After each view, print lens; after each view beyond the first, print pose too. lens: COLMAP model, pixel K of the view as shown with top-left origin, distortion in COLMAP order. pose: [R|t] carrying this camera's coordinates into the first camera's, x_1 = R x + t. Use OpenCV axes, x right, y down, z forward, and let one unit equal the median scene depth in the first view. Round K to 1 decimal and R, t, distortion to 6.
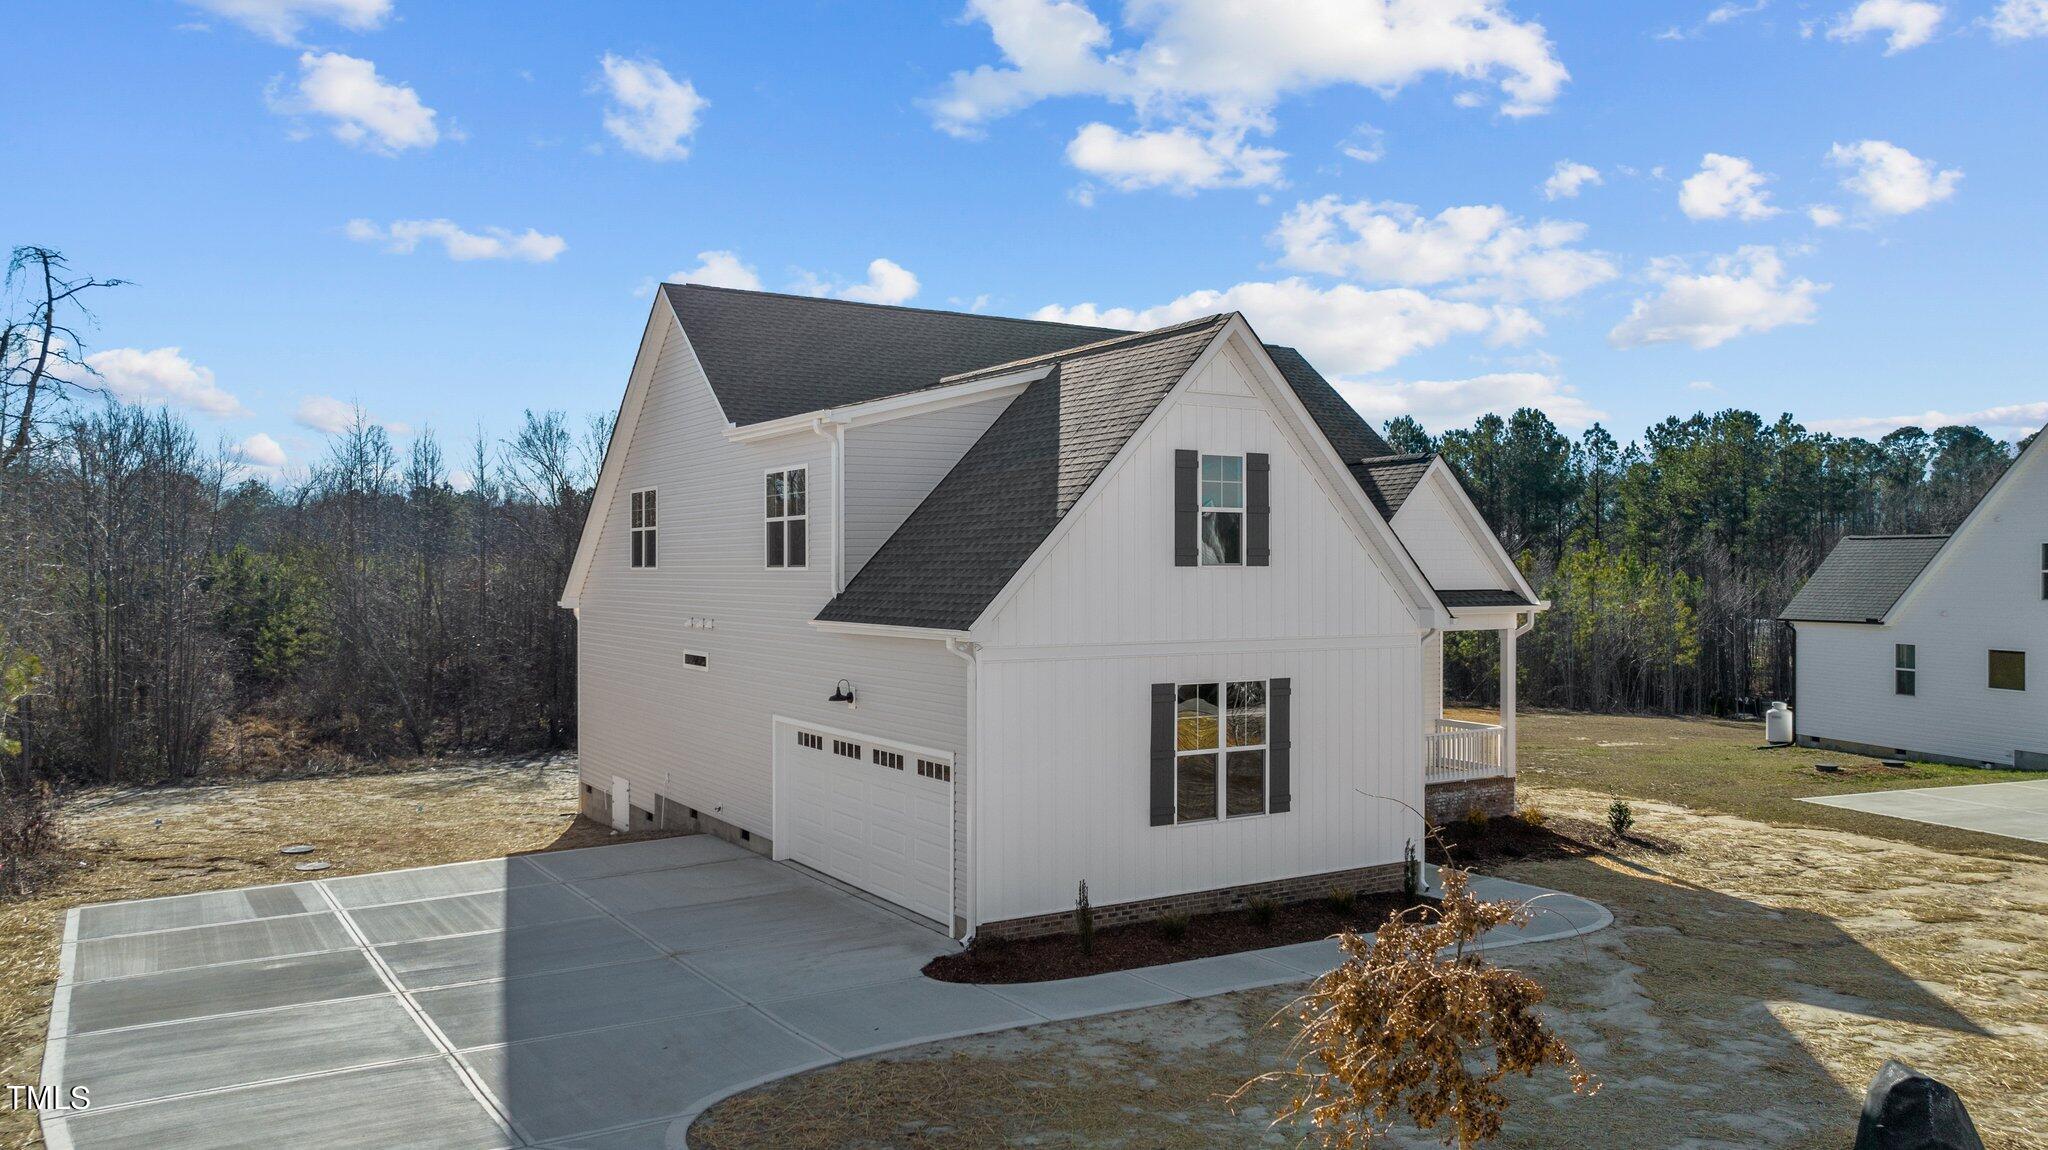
lens RADIAL K [[1470.8, 0, 1024.0], [0, 1470.8, 575.0], [0, 0, 1]] dist [-0.036681, 0.038333]
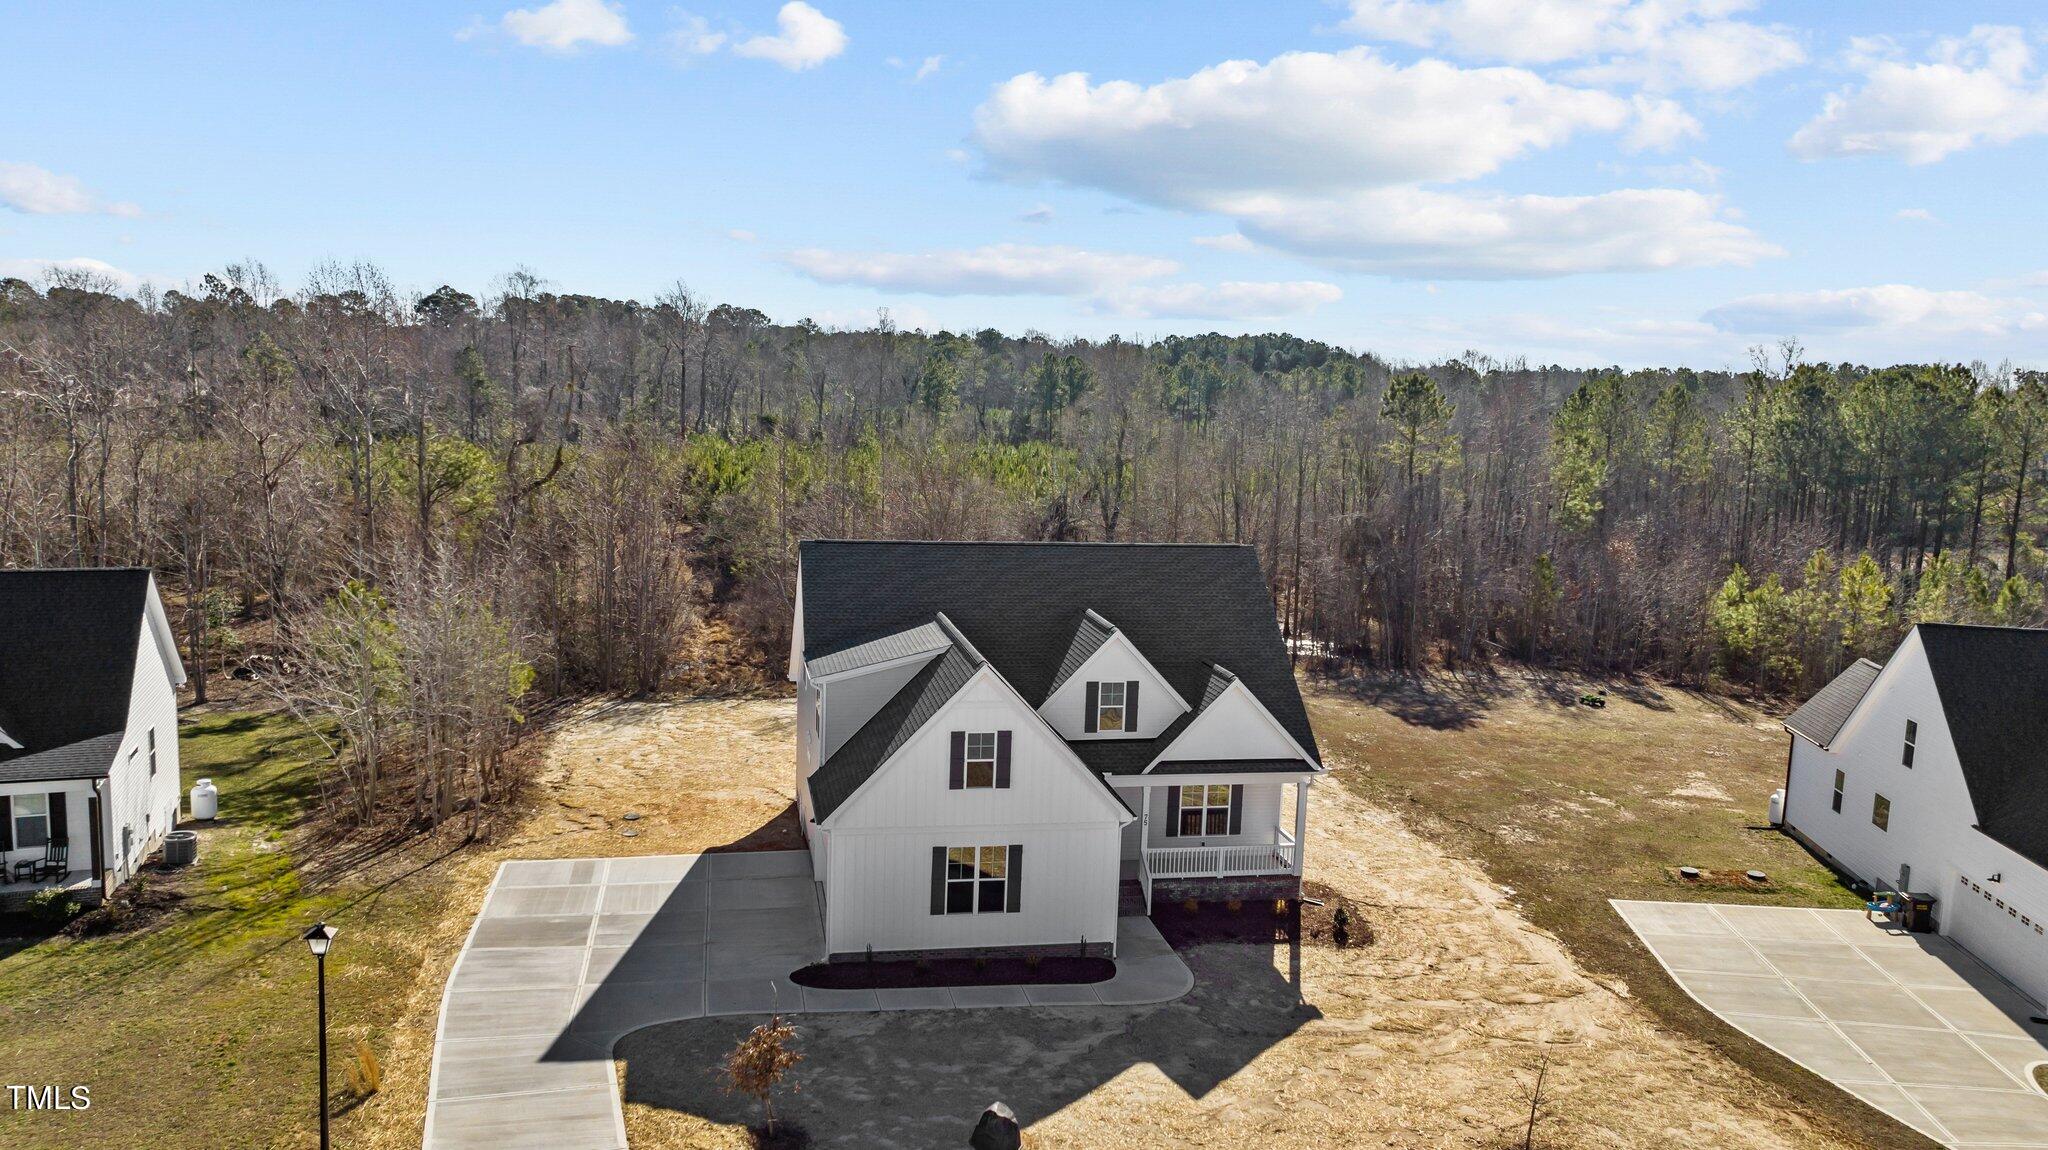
lens RADIAL K [[1499.1, 0, 1024.0], [0, 1499.1, 575.0], [0, 0, 1]] dist [-0.025011, 0.008433]
pose [[0.935014, 0.082641, -0.344847, 0.835439], [-0.037862, 0.990172, 0.134633, -0.545557], [0.352584, -0.112827, 0.928953, -0.773175]]
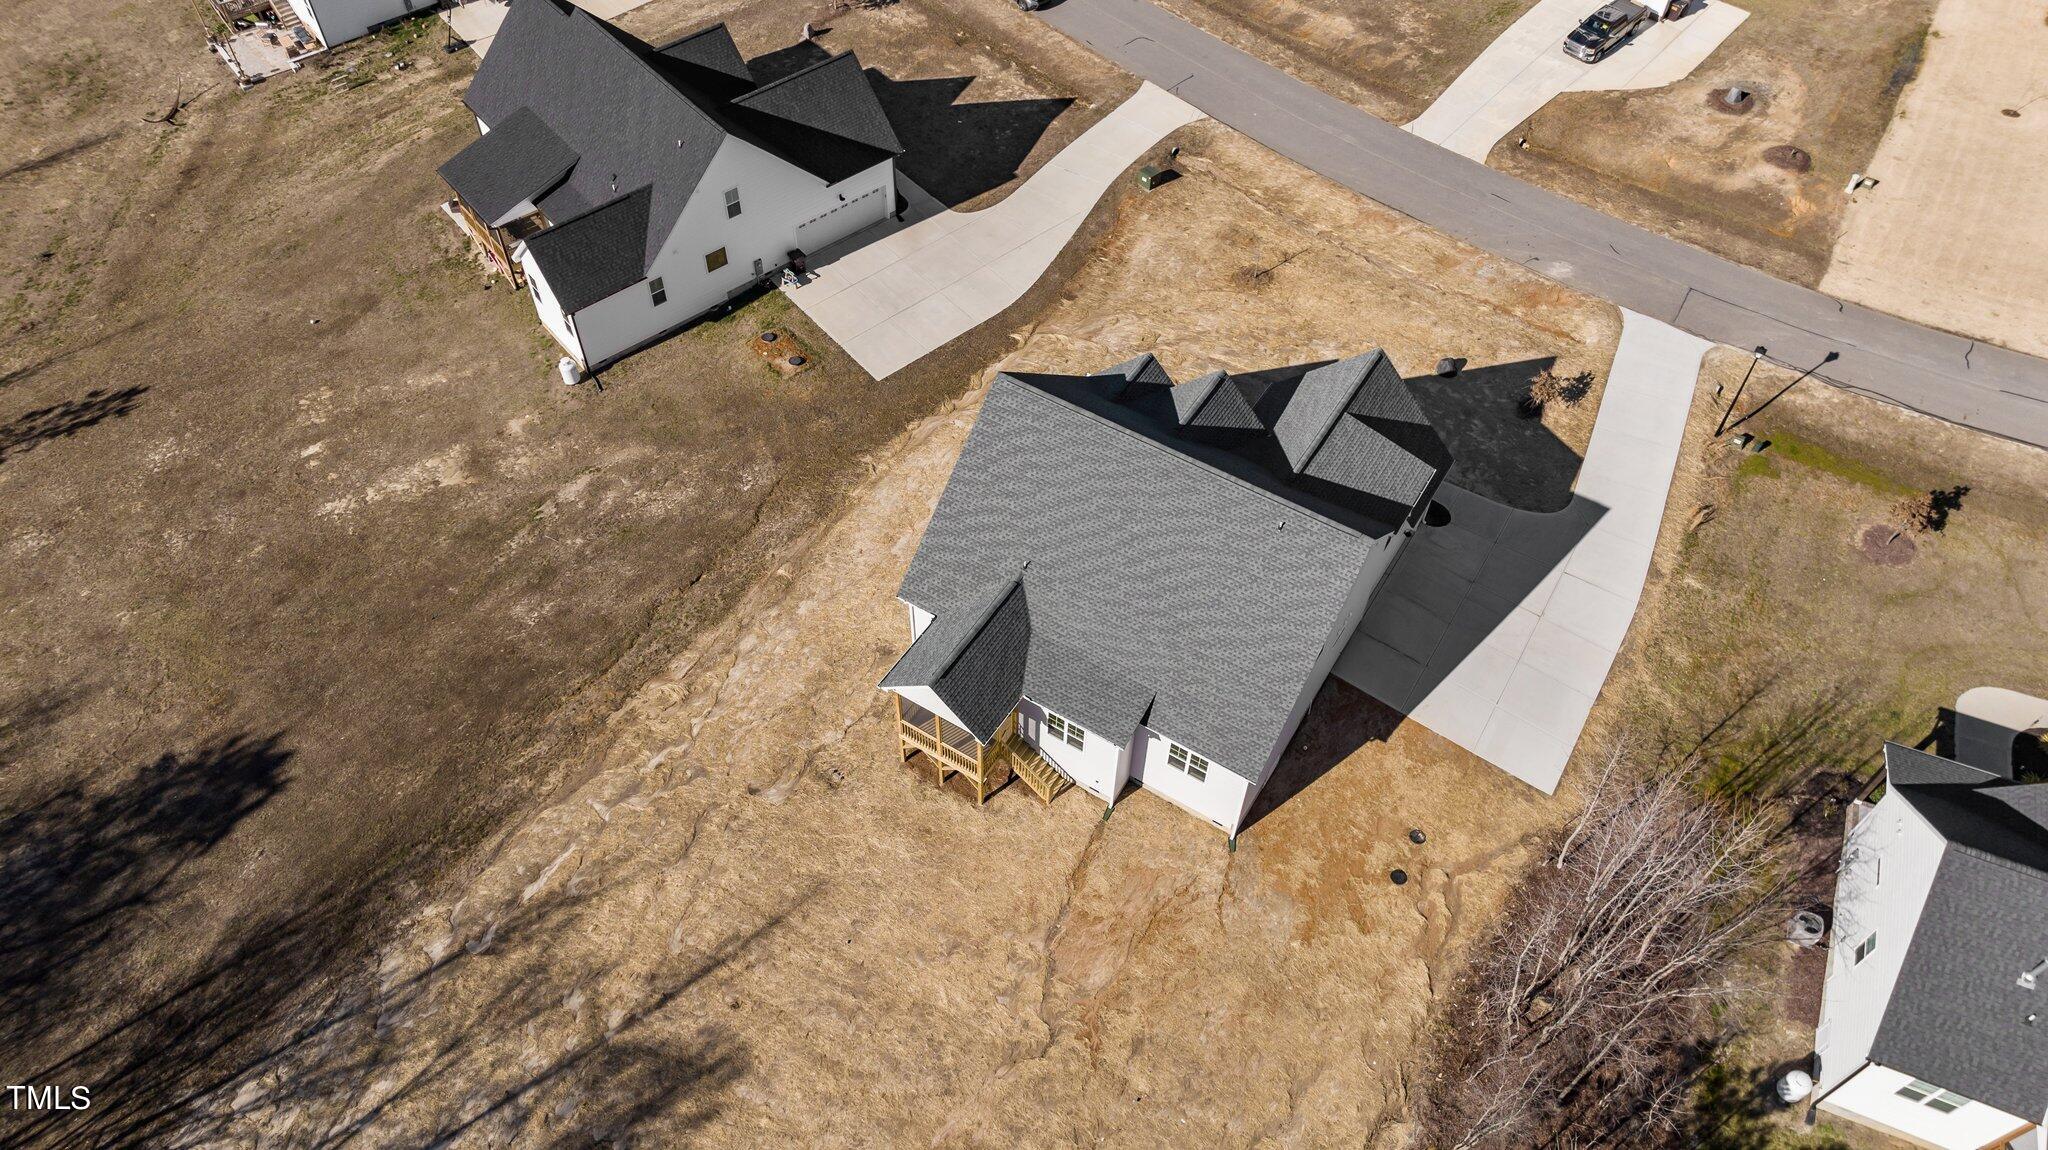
lens RADIAL K [[1449.2, 0, 1024.0], [0, 1449.2, 575.0], [0, 0, 1]] dist [-0.051144, 0.062888]
pose [[-0.434720, -0.705460, 0.559772, -1.487102], [-0.006714, 0.624100, 0.781316, -2.146529], [-0.900540, 0.335895, -0.276046, 2.565659]]
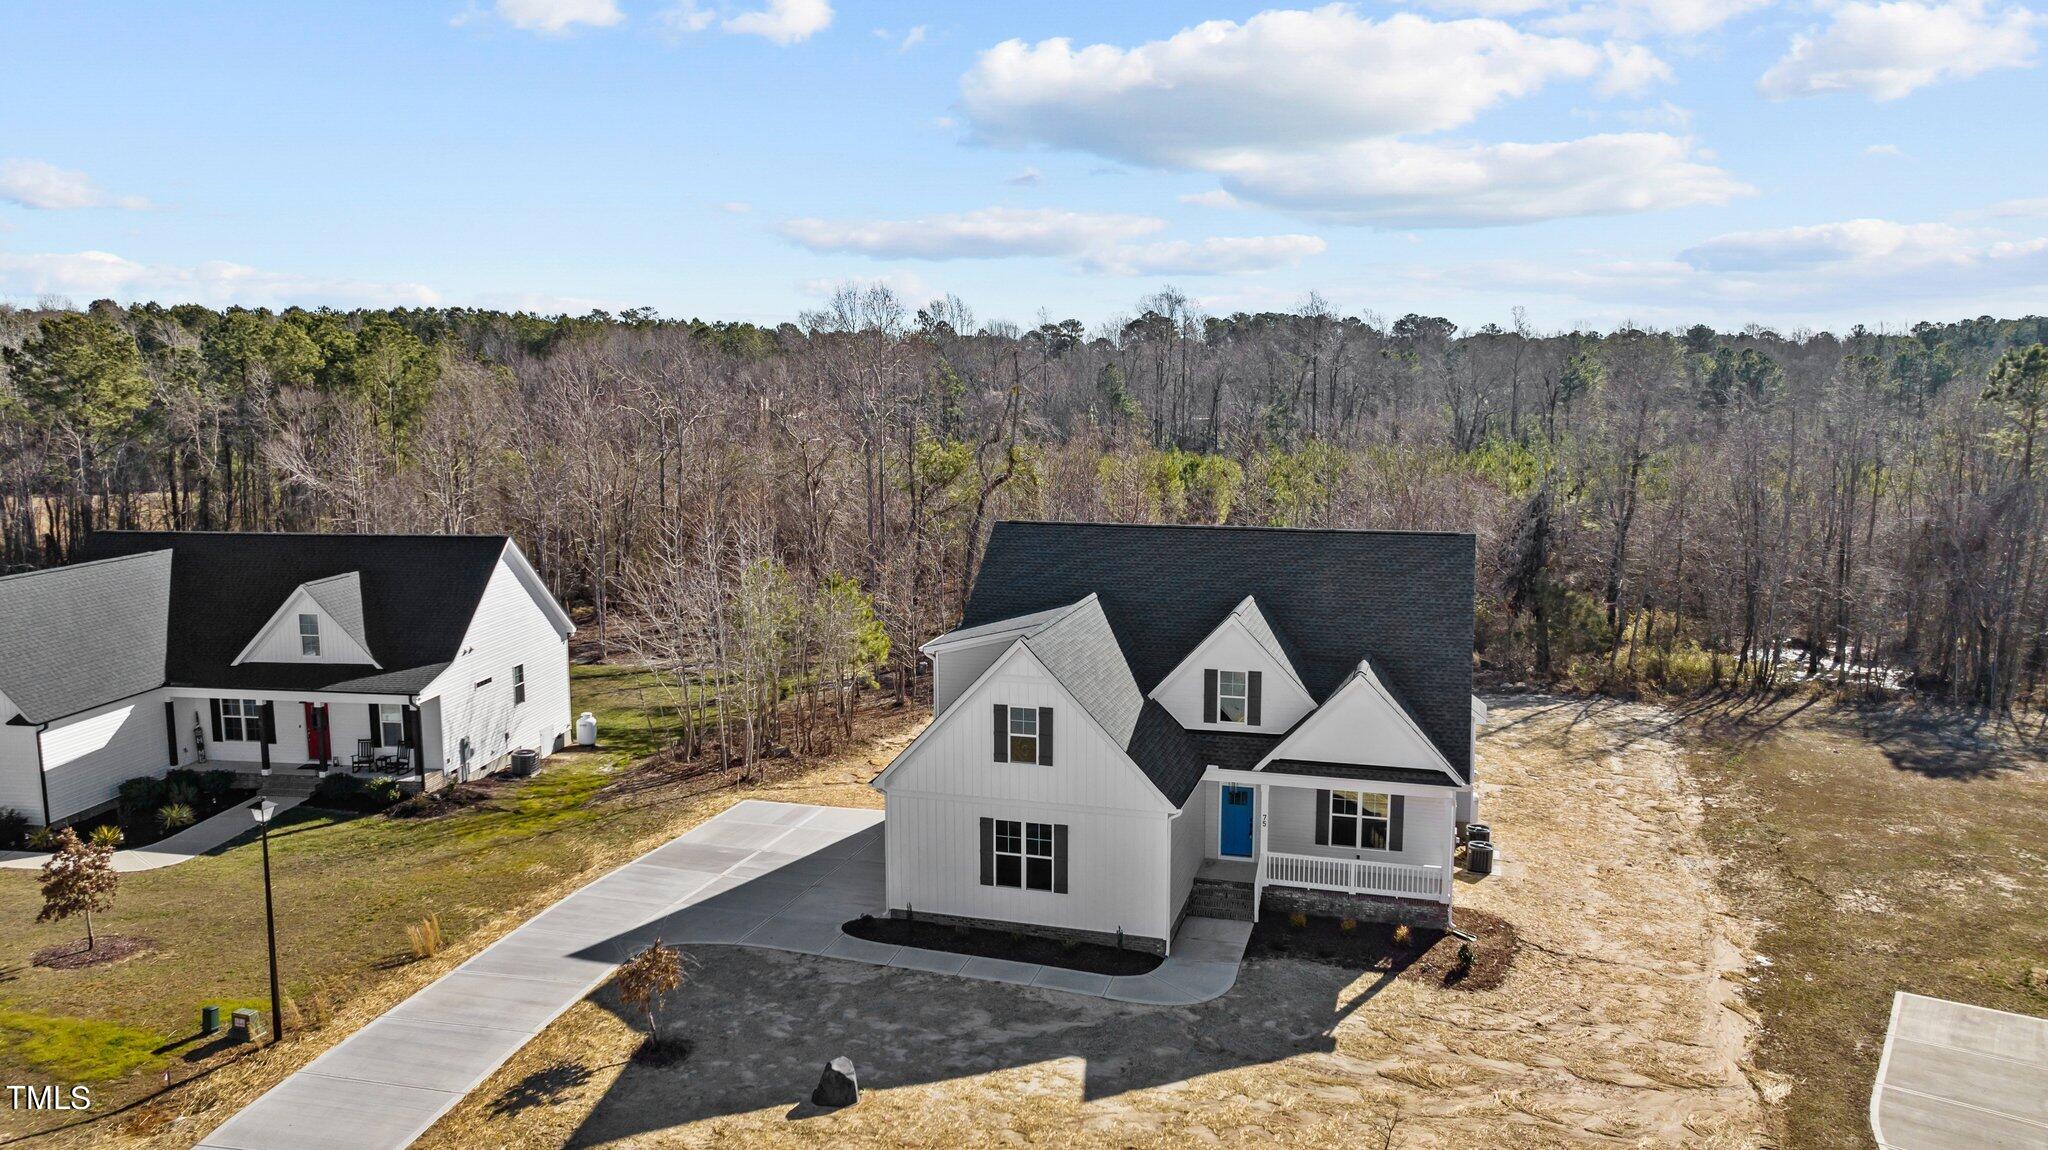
lens RADIAL K [[1470.8, 0, 1024.0], [0, 1470.8, 575.0], [0, 0, 1]] dist [-0.036681, 0.038333]
pose [[0.660726, 0.103631, -0.743439, 1.523409], [-0.000851, 0.990527, 0.137318, -0.509982], [0.750626, -0.090097, 0.654555, -0.239850]]
